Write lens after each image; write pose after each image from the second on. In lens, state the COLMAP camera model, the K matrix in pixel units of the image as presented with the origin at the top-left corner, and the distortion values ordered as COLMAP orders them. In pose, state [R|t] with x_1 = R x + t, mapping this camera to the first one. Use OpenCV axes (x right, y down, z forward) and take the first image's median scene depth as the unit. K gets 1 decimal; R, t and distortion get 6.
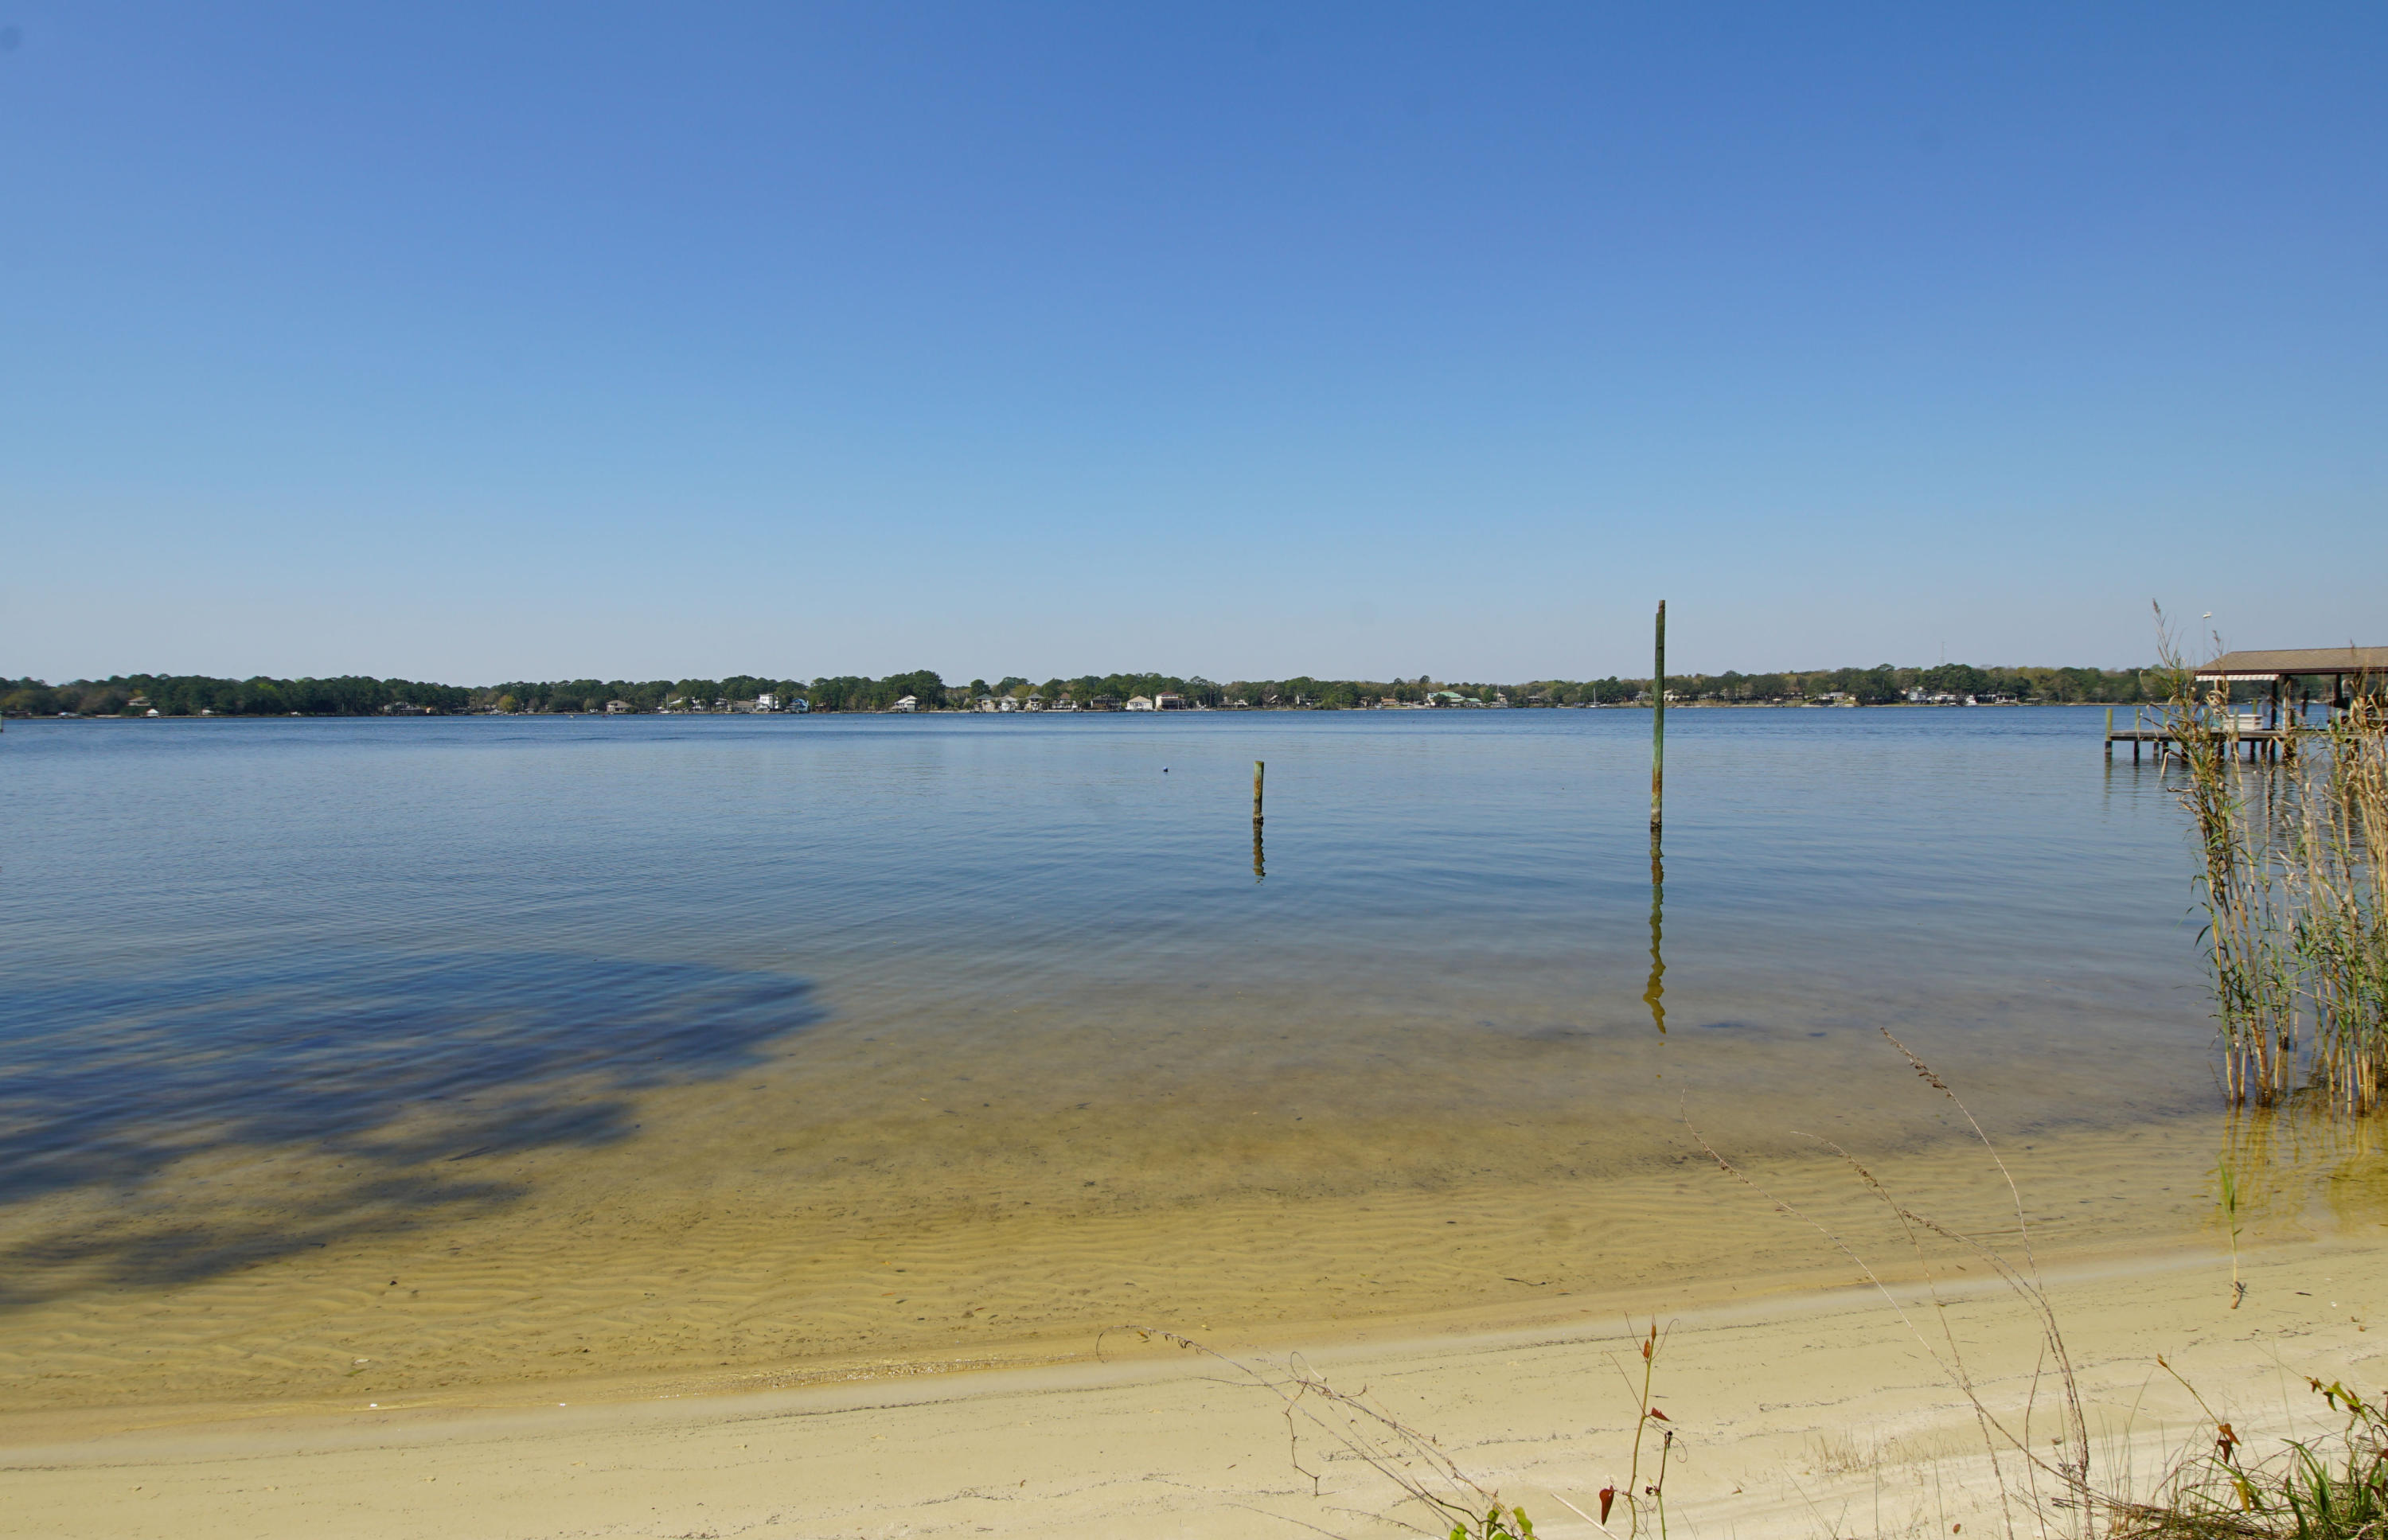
lens RADIAL K [[1403.1, 0, 1194.0], [0, 1403.1, 770.0], [0, 0, 1]] dist [-0.002770, -0.002321]
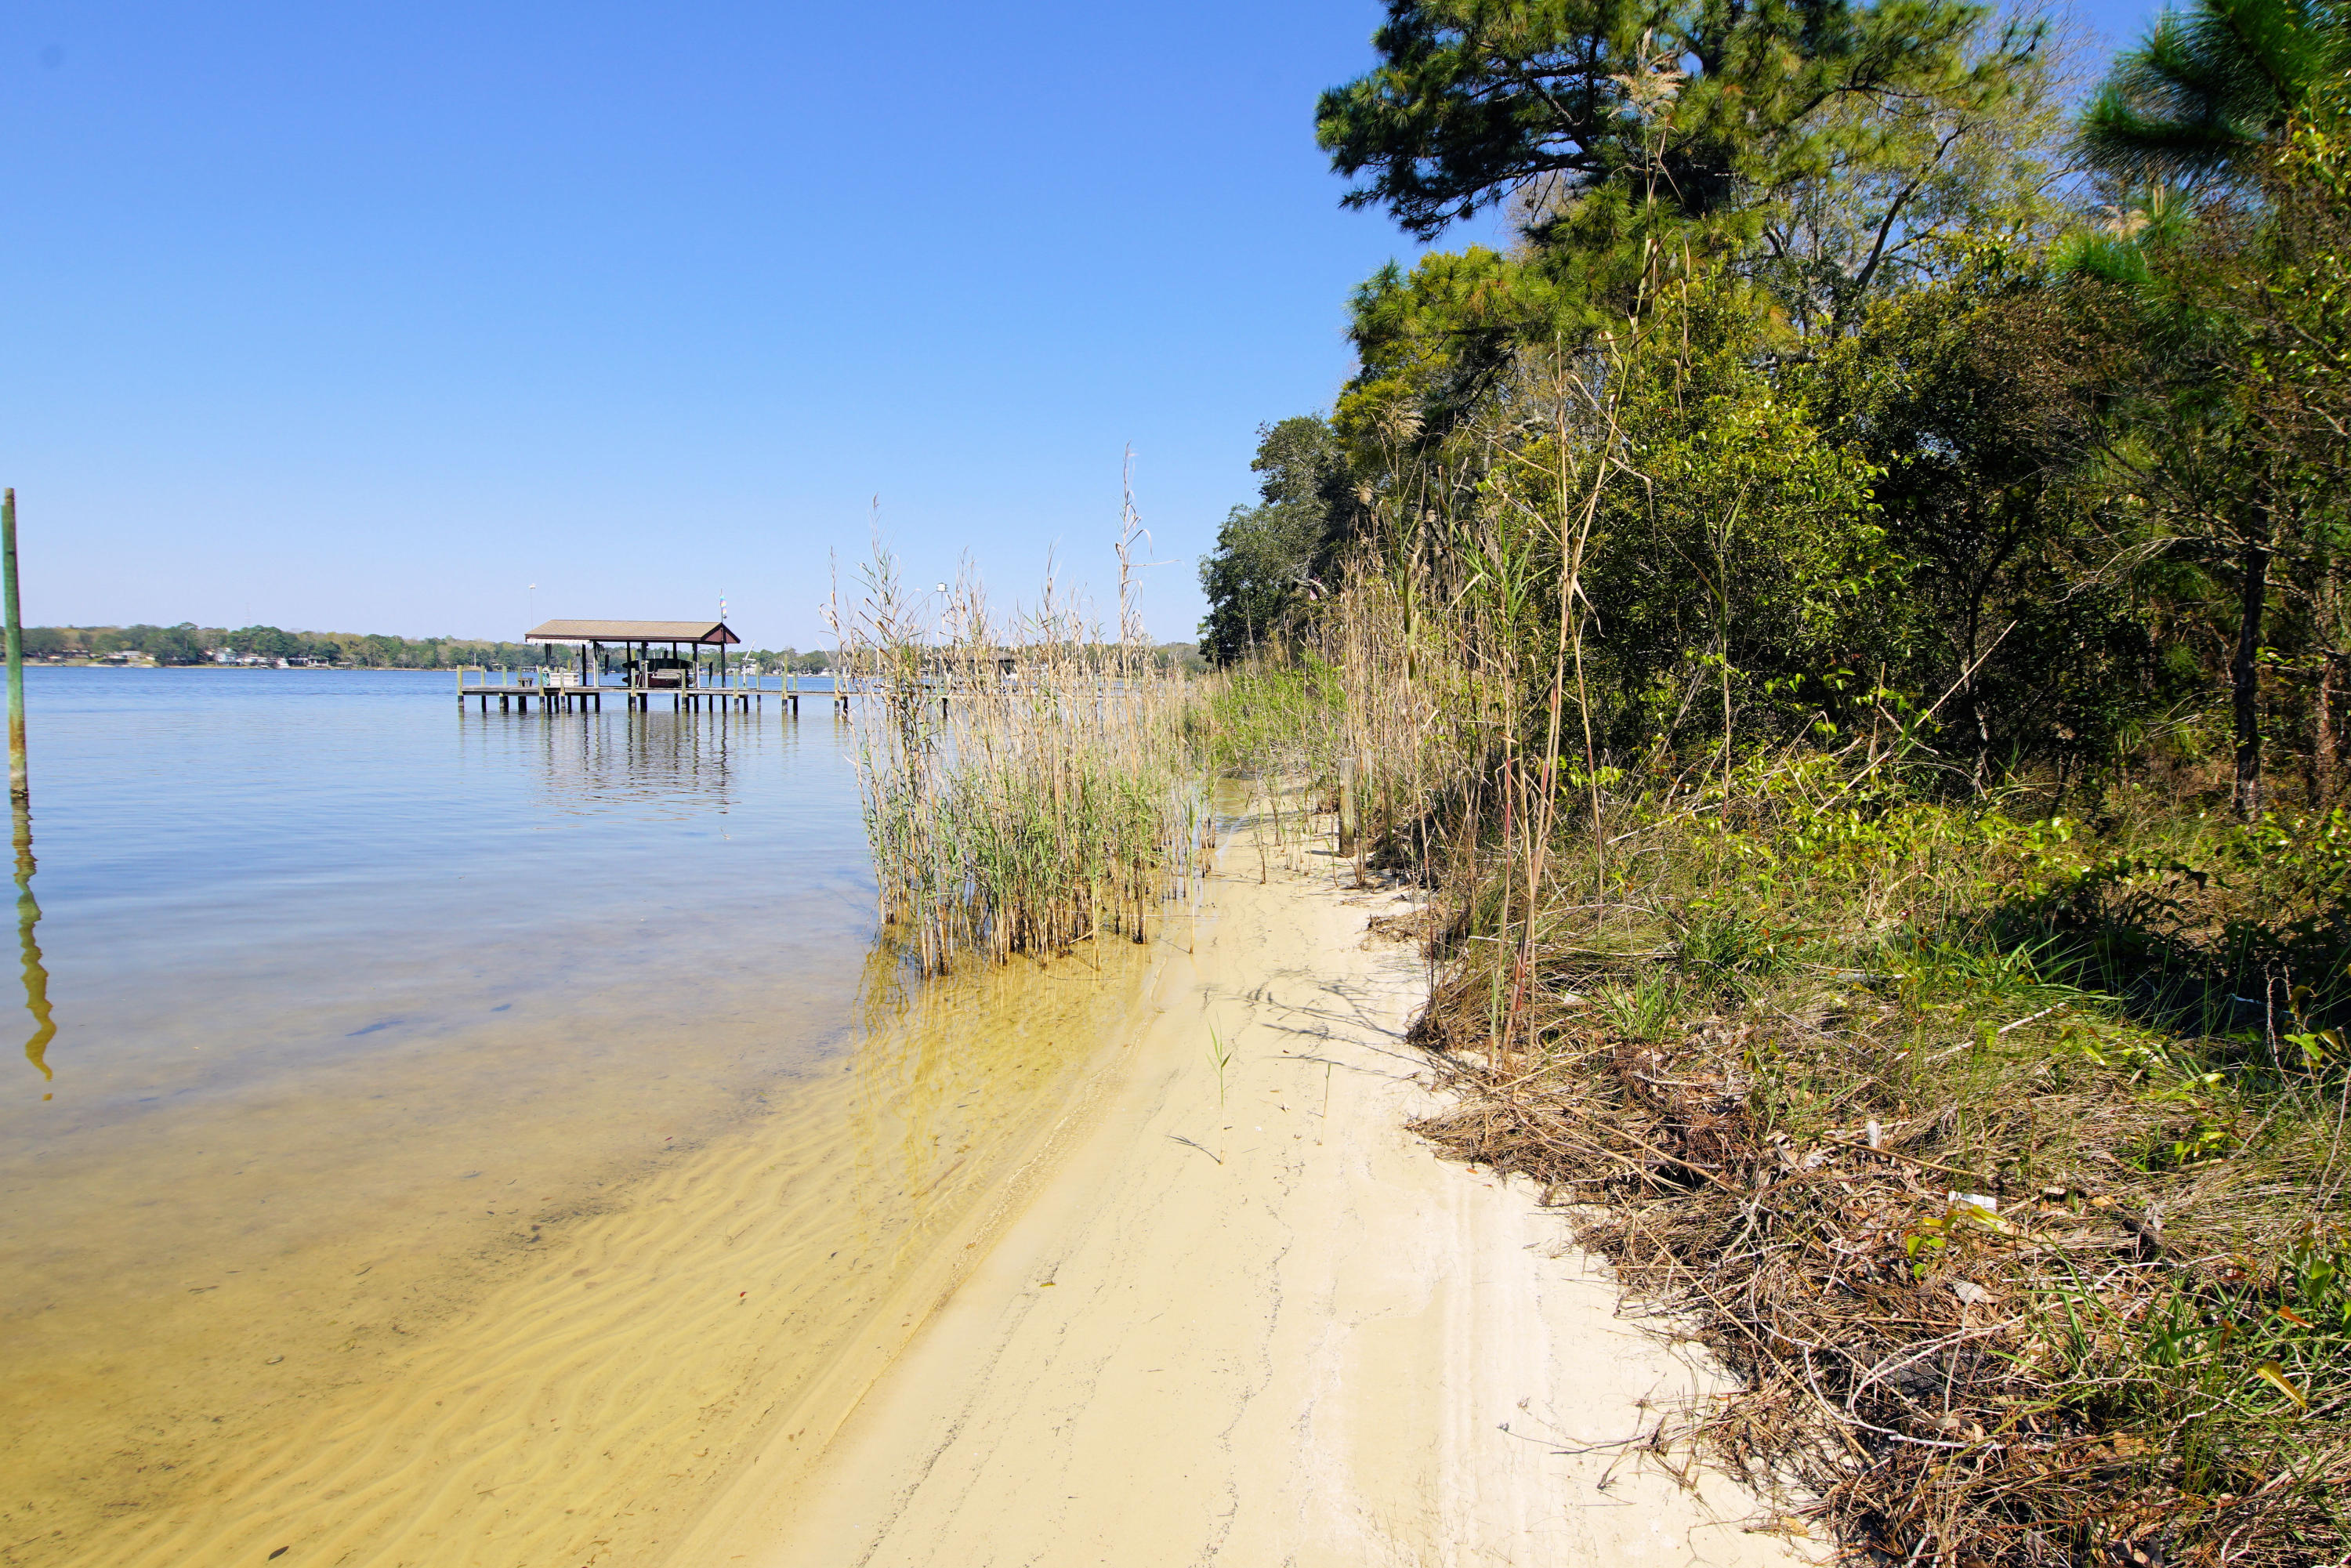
lens RADIAL K [[1207.1, 0, 1175.5], [0, 1207.1, 784.0], [0, 0, 1]] dist [-0.004495, -0.016120]
pose [[0.376216, -0.066709, 0.924127, -0.010448], [0.031499, 0.997749, 0.059200, 0.008504], [-0.925996, 0.006837, 0.377471, 0.103359]]
